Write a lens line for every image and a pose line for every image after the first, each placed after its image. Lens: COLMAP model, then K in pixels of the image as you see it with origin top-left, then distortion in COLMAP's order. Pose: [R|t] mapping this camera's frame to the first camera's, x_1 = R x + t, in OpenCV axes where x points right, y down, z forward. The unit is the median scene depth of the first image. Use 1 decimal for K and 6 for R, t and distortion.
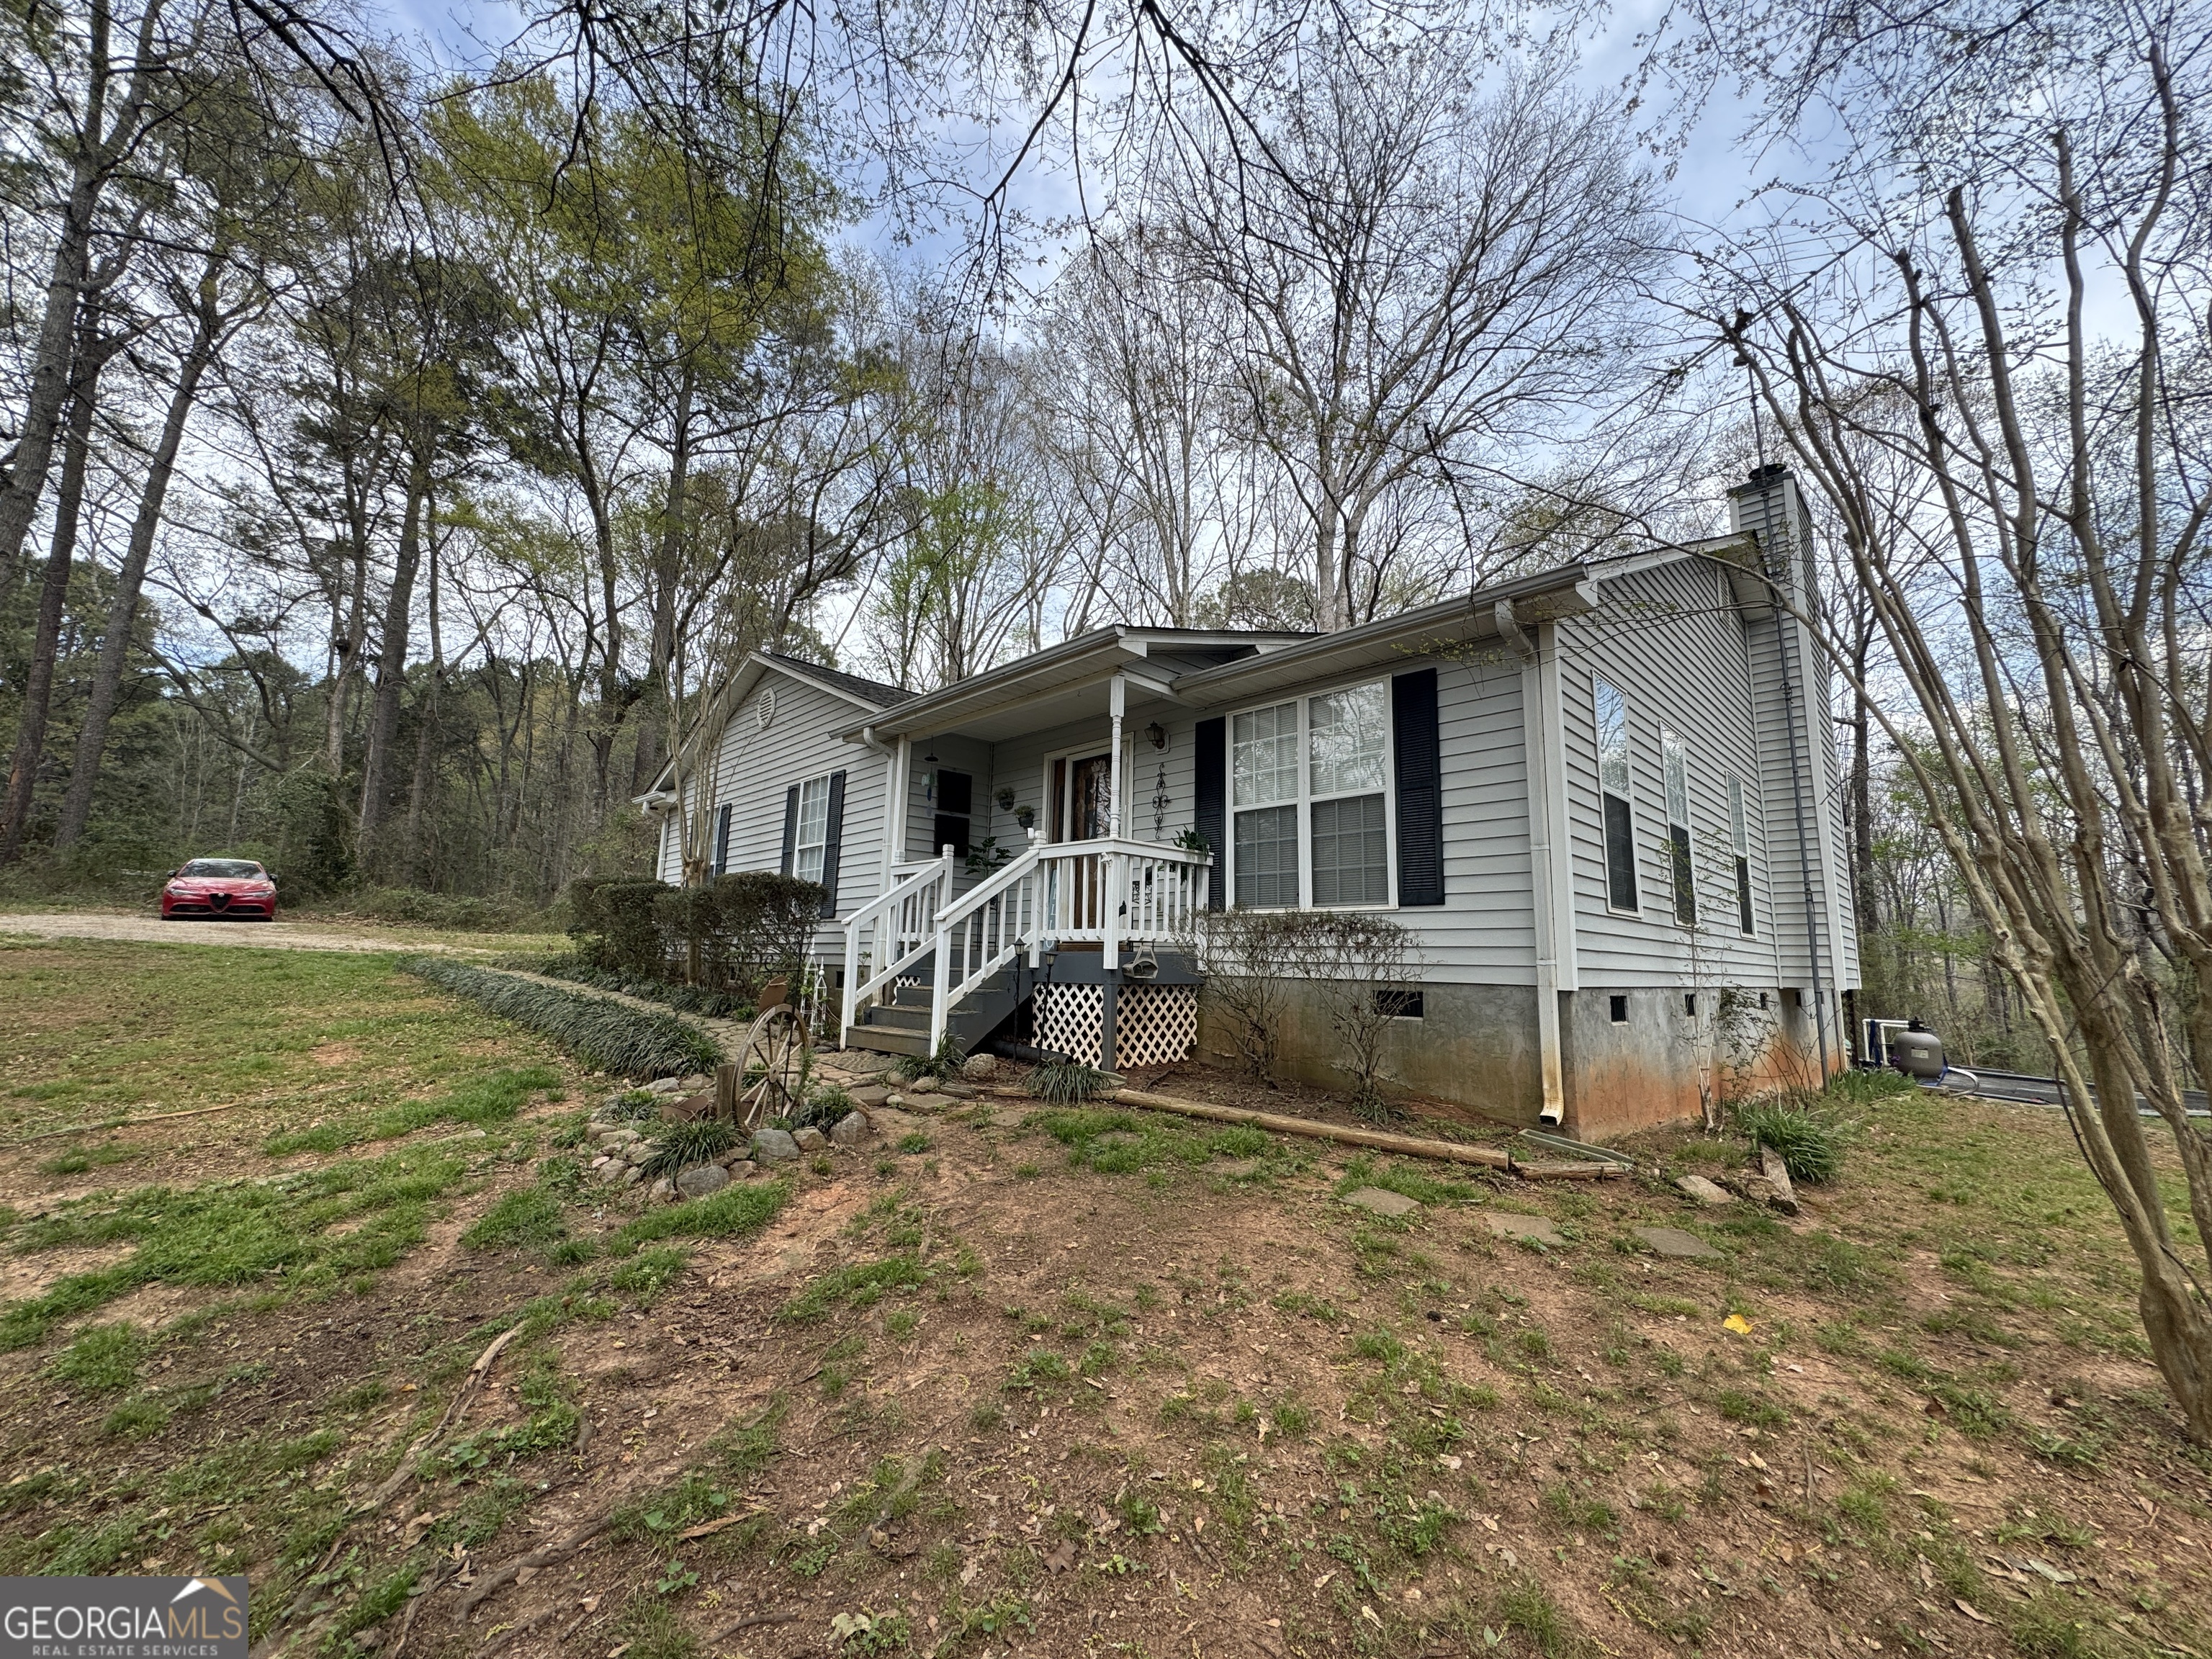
lens RADIAL K [[885.9, 0, 1106.1], [0, 885.9, 831.7], [0, 0, 1]] dist [-0.002574, 0.000425]
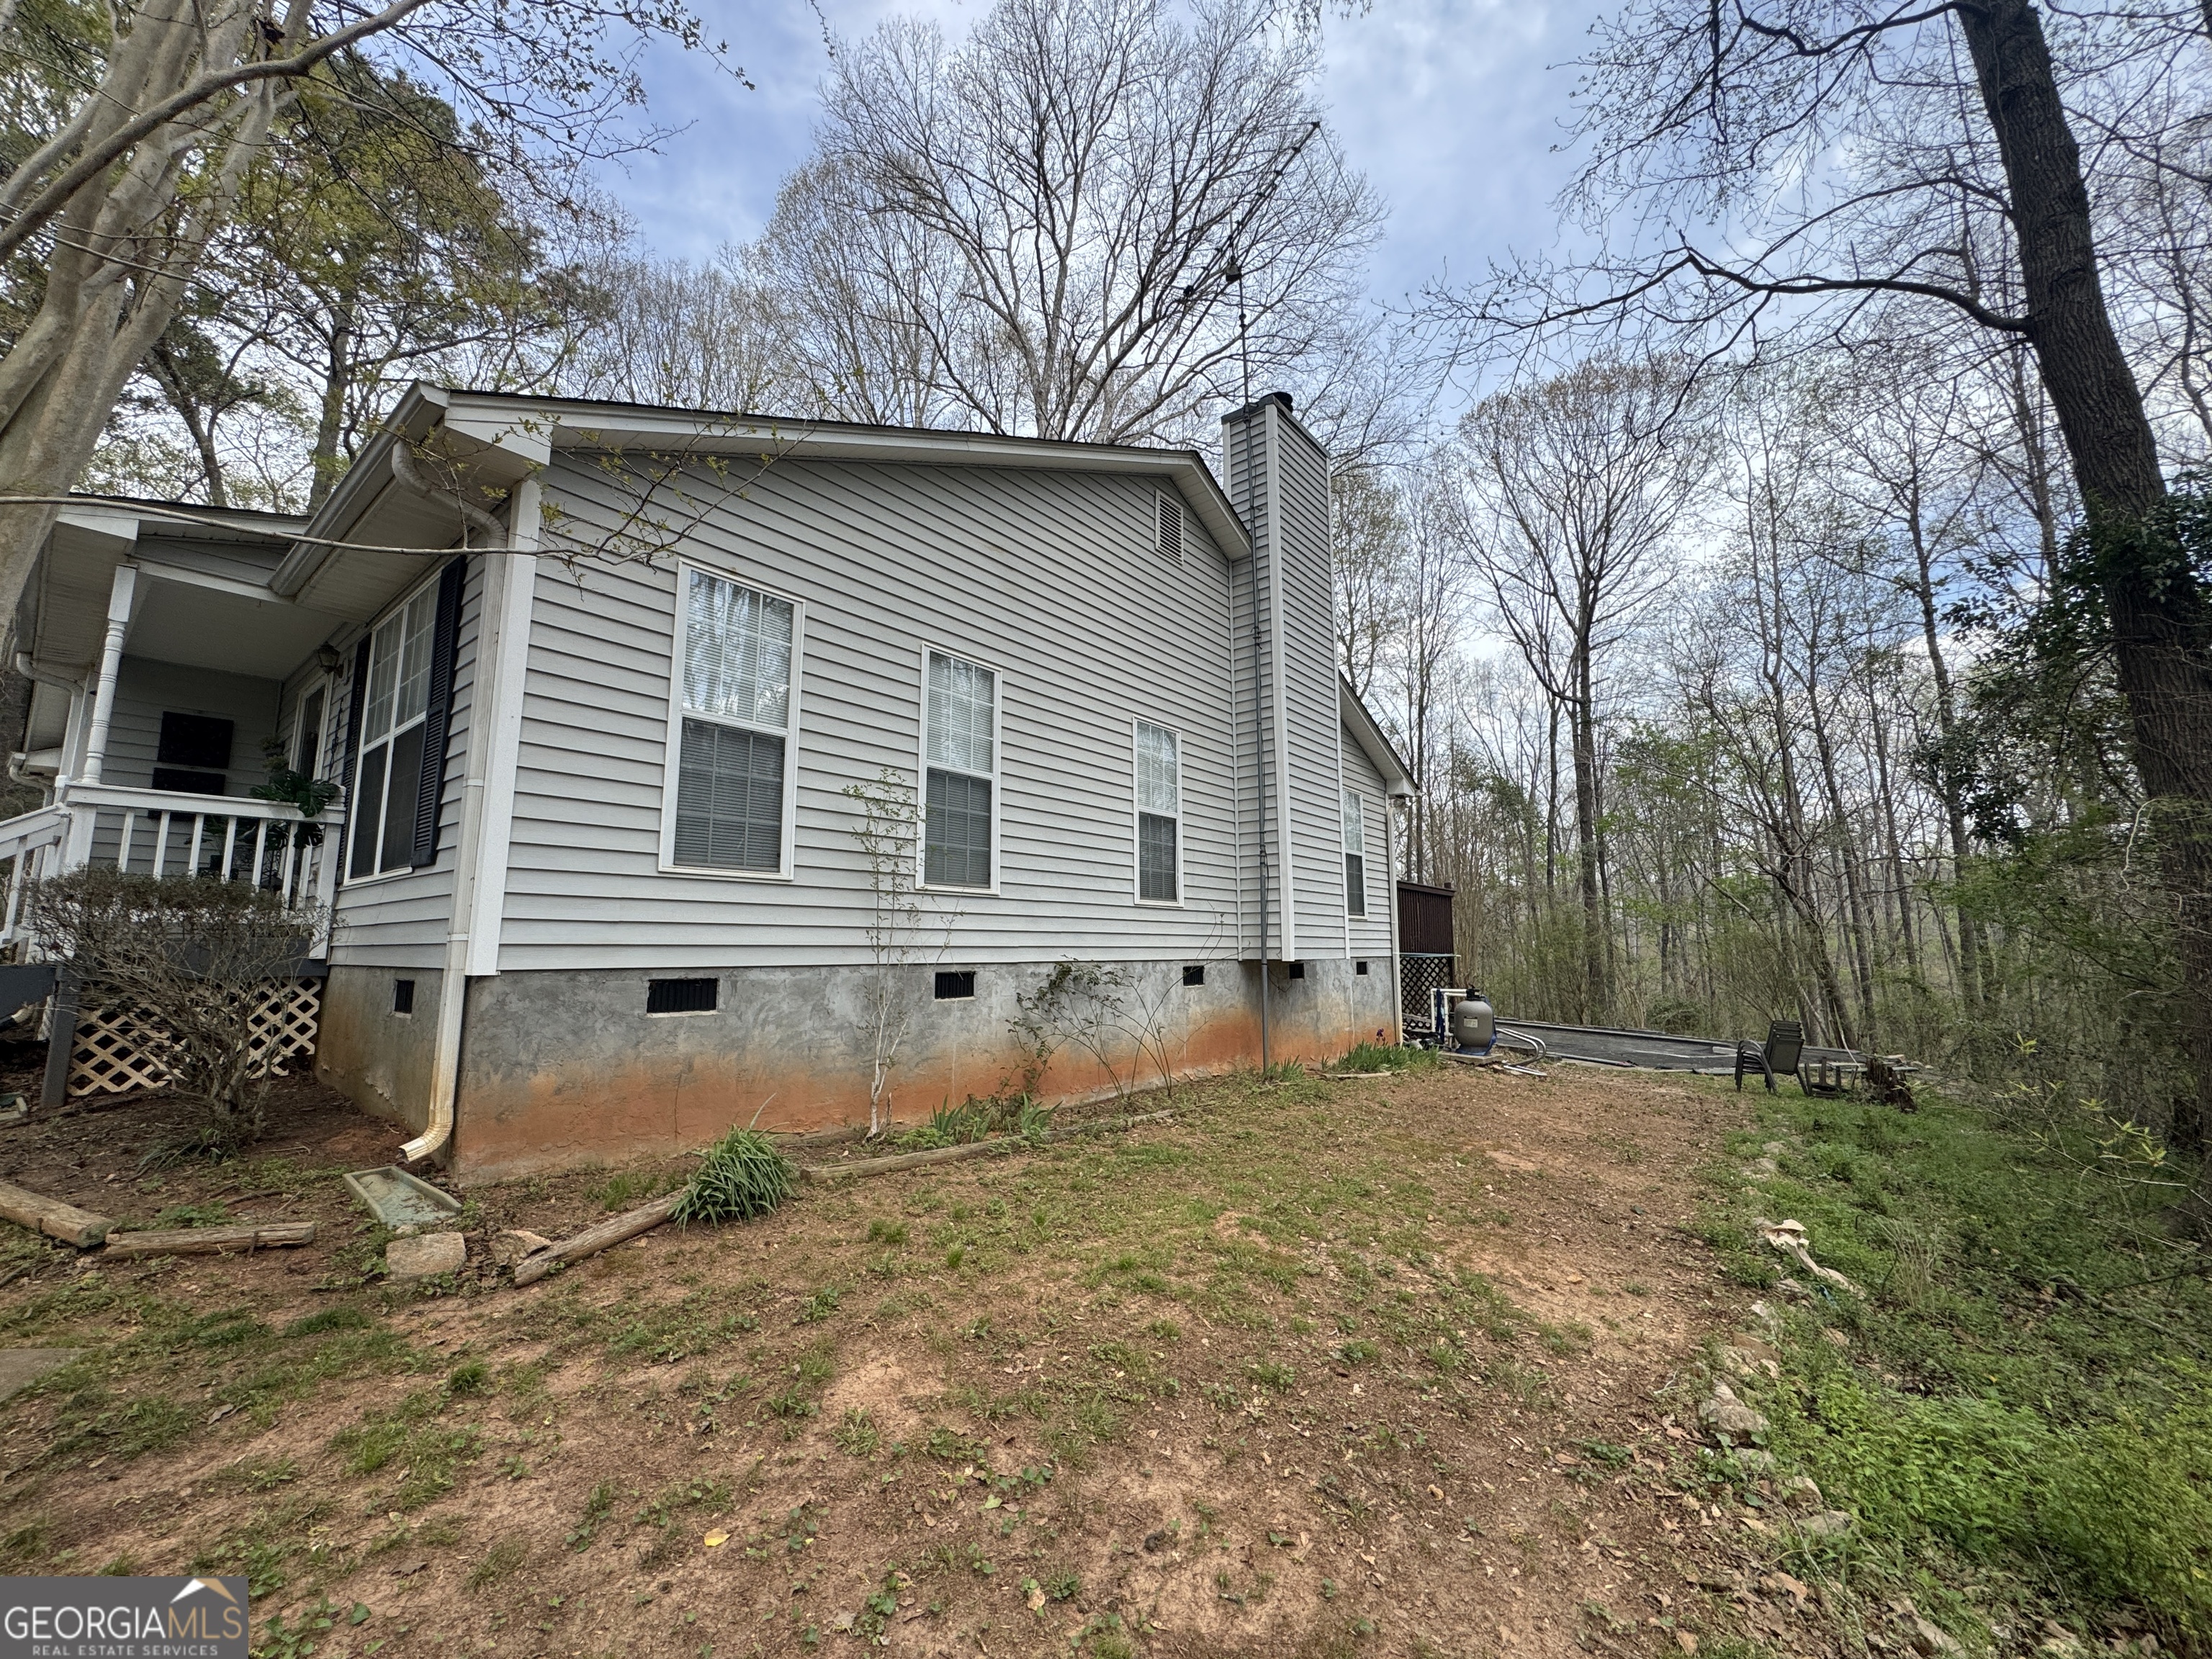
lens RADIAL K [[885.9, 0, 1101.2], [0, 885.9, 837.8], [0, 0, 1]] dist [-0.002574, 0.000425]
pose [[0.992285, -0.009817, 0.123588, 0.692889], [0.007056, 0.999716, 0.022762, 0.038698], [-0.123776, -0.021715, 0.992073, 0.153434]]
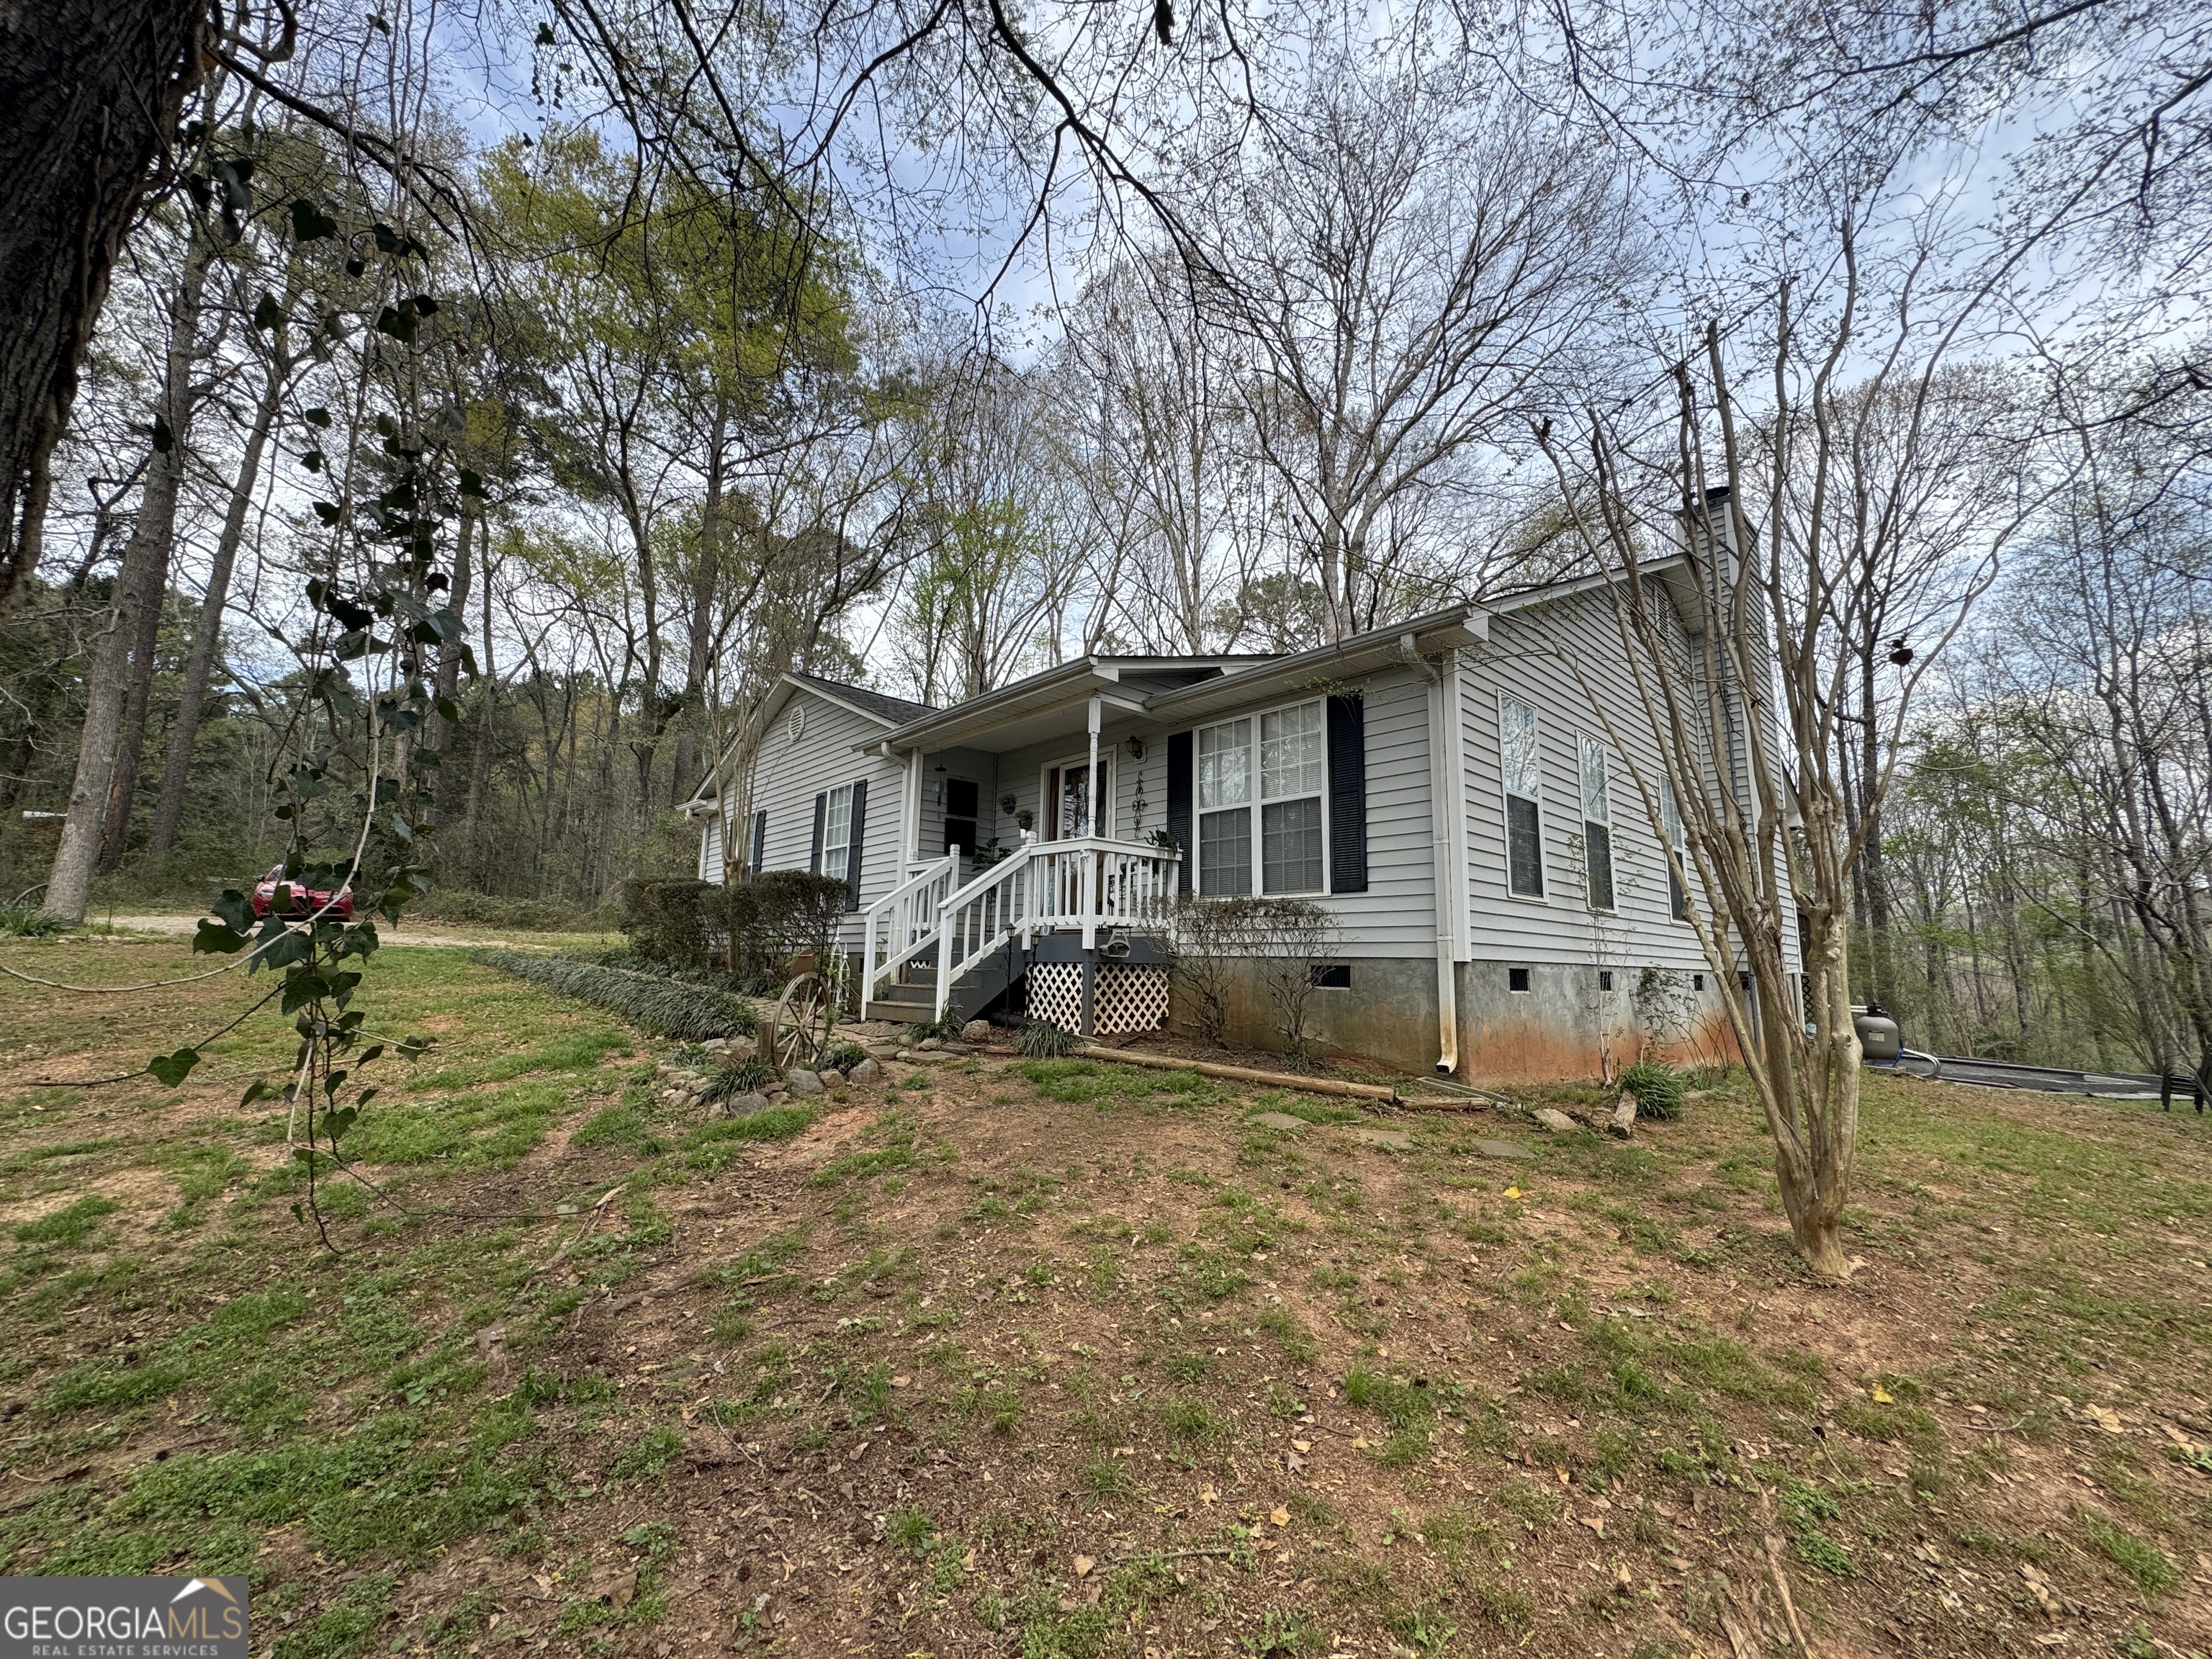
lens RADIAL K [[885.9, 0, 1106.1], [0, 885.9, 828.4], [0, 0, 1]] dist [-0.002574, 0.000425]
pose [[0.999463, -0.007891, -0.031803, 0.060108], [0.007668, 0.999945, -0.007137, 0.003827], [0.031857, 0.006889, 0.999469, -0.152549]]
